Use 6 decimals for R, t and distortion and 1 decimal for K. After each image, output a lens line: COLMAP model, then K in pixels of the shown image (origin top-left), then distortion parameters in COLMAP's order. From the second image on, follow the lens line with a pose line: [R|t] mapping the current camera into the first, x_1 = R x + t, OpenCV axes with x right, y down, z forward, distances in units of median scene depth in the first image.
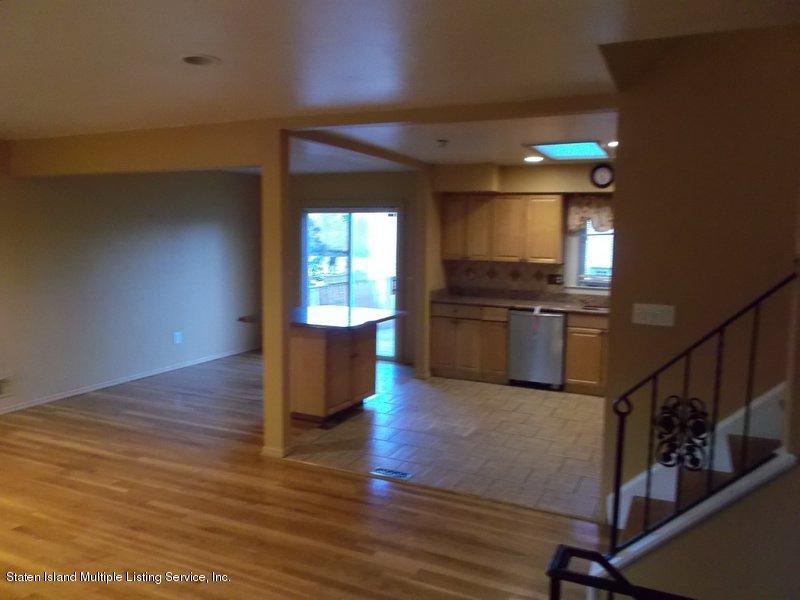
lens RADIAL K [[626.1, 0, 398.6], [0, 626.1, 291.0], [0, 0, 1]] dist [-0.002746, -0.001963]
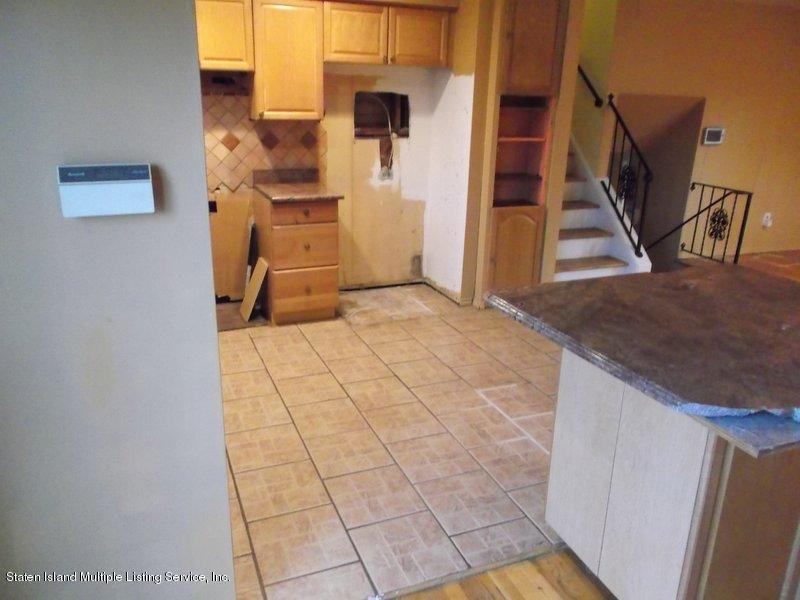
lens RADIAL K [[626.1, 0, 398.6], [0, 626.1, 291.0], [0, 0, 1]] dist [-0.002746, -0.001963]
pose [[-0.728178, -0.246202, 0.639642, -0.162240], [0.027803, 0.921876, 0.386486, -0.098290], [-0.684824, 0.299215, -0.664444, 1.146609]]
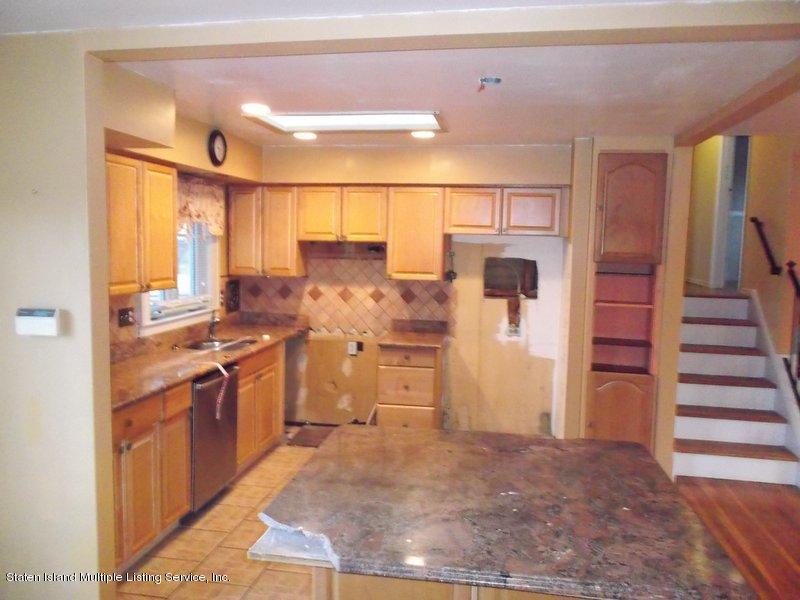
lens RADIAL K [[626.1, 0, 398.6], [0, 626.1, 291.0], [0, 0, 1]] dist [-0.002746, -0.001963]
pose [[-0.253422, -0.105571, 0.961578, -0.362428], [0.068569, 0.989566, 0.126715, -0.100960], [-0.964923, 0.098047, -0.243539, 0.956460]]
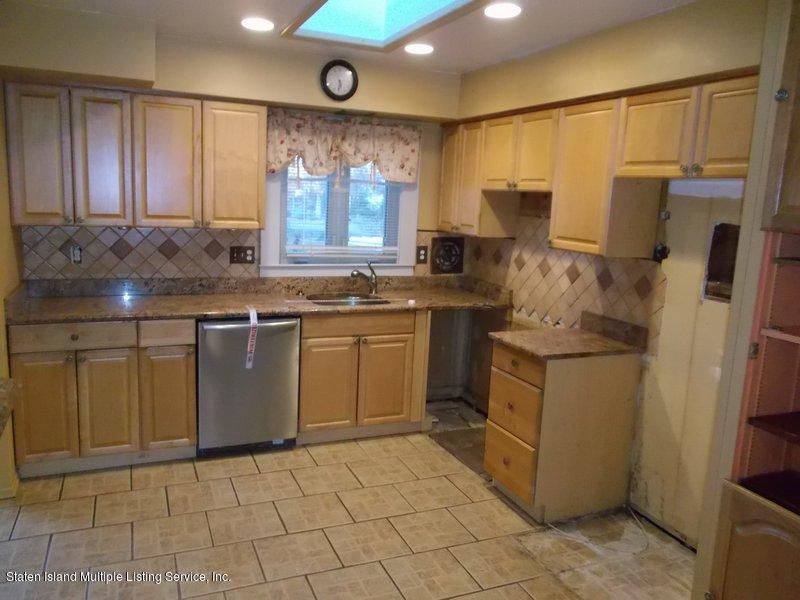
lens RADIAL K [[627.4, 0, 398.6], [0, 627.4, 290.8], [0, 0, 1]] dist [0.024725, 0.000360]
pose [[0.668723, -0.105860, 0.735937, -0.093723], [0.039726, 0.993486, 0.106808, -0.044624], [-0.742449, -0.042189, 0.668572, 0.529550]]
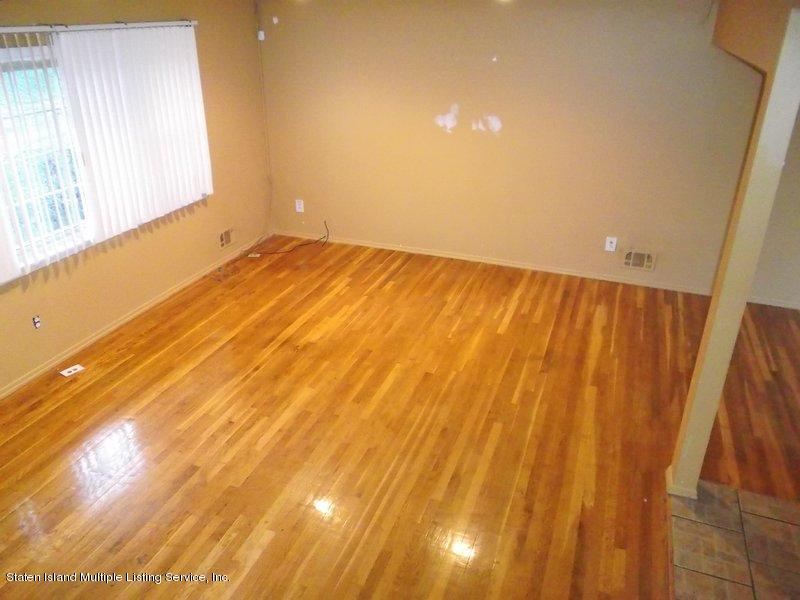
lens RADIAL K [[626.1, 0, 398.6], [0, 626.1, 291.0], [0, 0, 1]] dist [-0.002746, -0.001963]
pose [[0.112627, 0.405010, -0.907349, 0.235110], [-0.126326, 0.911585, 0.391221, -0.131091], [0.985574, 0.070560, 0.153833, 0.387394]]
